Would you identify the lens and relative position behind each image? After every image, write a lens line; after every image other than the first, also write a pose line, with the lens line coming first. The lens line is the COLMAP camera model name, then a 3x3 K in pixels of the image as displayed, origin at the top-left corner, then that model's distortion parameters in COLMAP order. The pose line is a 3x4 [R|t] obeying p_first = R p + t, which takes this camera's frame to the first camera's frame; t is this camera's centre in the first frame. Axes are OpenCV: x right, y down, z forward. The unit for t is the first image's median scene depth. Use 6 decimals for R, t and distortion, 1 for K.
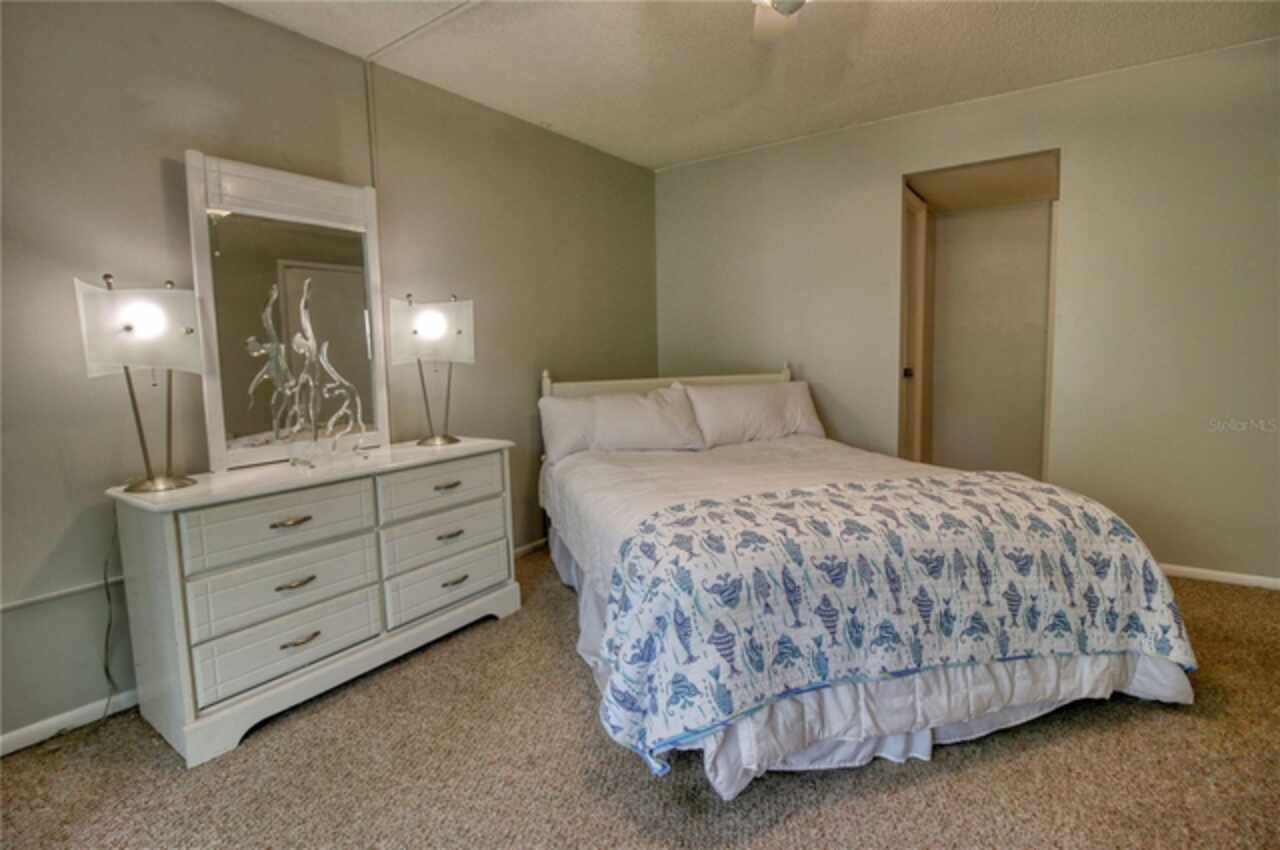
lens RADIAL K [[605.0, 0, 636.6], [0, 605.0, 392.8], [0, 0, 1]] dist [0.014534, -0.022797]
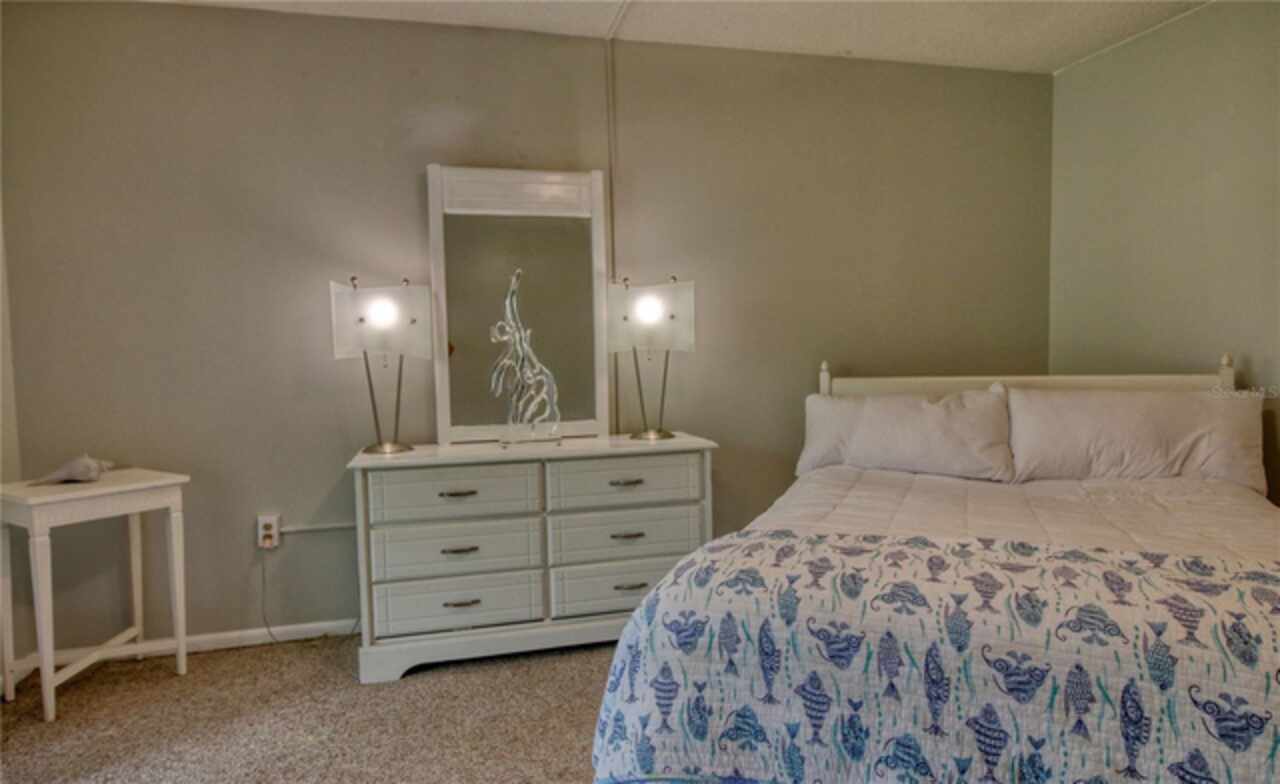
lens RADIAL K [[755.3, 0, 640.0], [0, 755.3, 392.0], [0, 0, 1]] dist [0.015536, -0.028847]
pose [[0.791774, 0.042946, -0.609303, 0.641587], [-0.042343, 0.998985, 0.015388, -0.006854], [0.609345, 0.013616, 0.792789, 0.139743]]
